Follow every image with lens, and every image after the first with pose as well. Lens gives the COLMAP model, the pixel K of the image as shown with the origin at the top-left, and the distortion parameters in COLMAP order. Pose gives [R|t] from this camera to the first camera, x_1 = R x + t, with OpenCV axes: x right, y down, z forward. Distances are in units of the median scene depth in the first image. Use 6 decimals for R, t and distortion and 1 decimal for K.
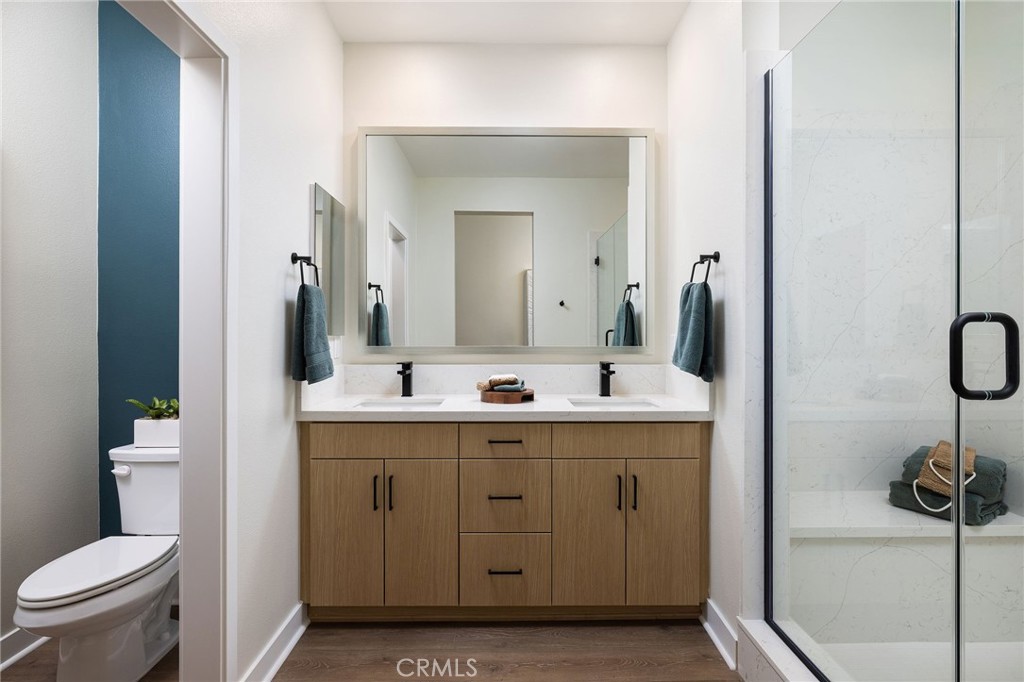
lens RADIAL K [[498.8, 0, 512.3], [0, 498.8, 337.0], [0, 0, 1]] dist [0.000759, 0.002385]
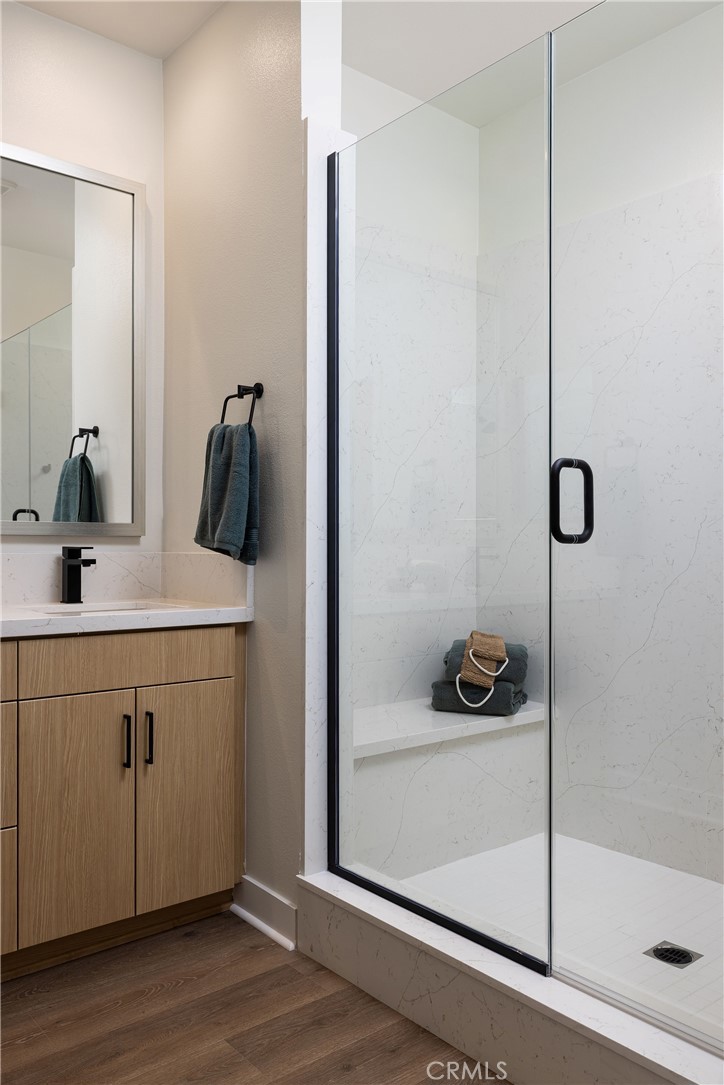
lens RADIAL K [[856.6, 0, 367.4], [0, 856.6, 545.9], [0, 0, 1]] dist [0.002392, 0.009731]
pose [[0.776651, 0.000238, 0.629932, -0.241904], [0.002175, 0.999993, -0.003059, 0.066085], [-0.629928, 0.003746, 0.776645, -0.050058]]
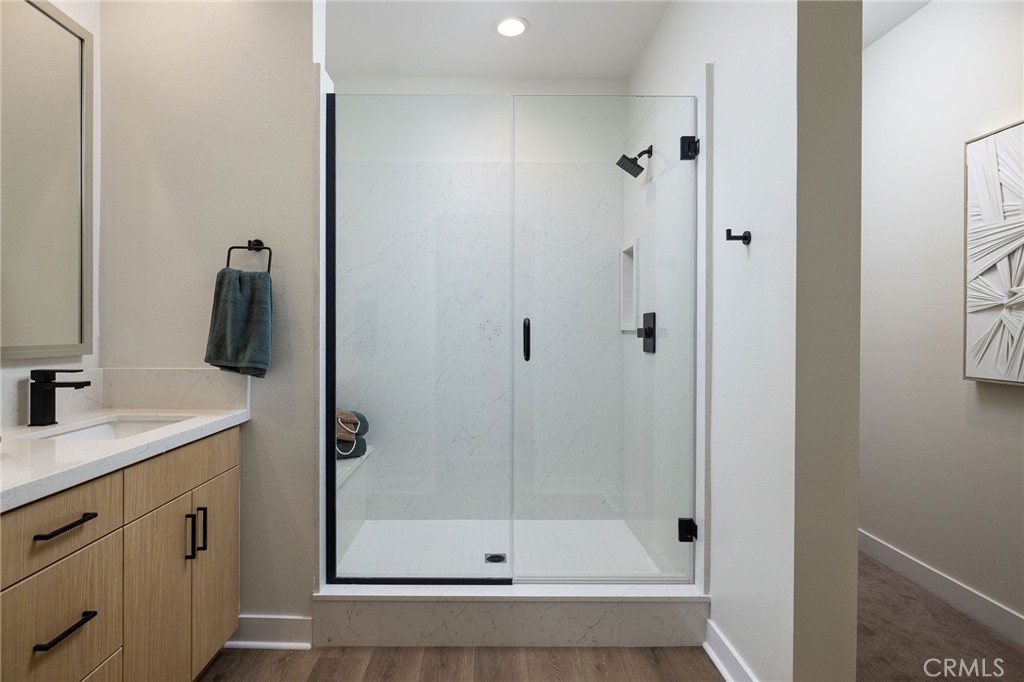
lens RADIAL K [[509.4, 0, 493.7], [0, 509.4, 333.1], [0, 0, 1]] dist [-0.003962, 0.000657]
pose [[0.017603, -0.004390, 0.999835, -0.548729], [0.004472, 0.999981, 0.004312, 0.004104], [-0.999835, 0.004395, 0.017623, 0.535371]]
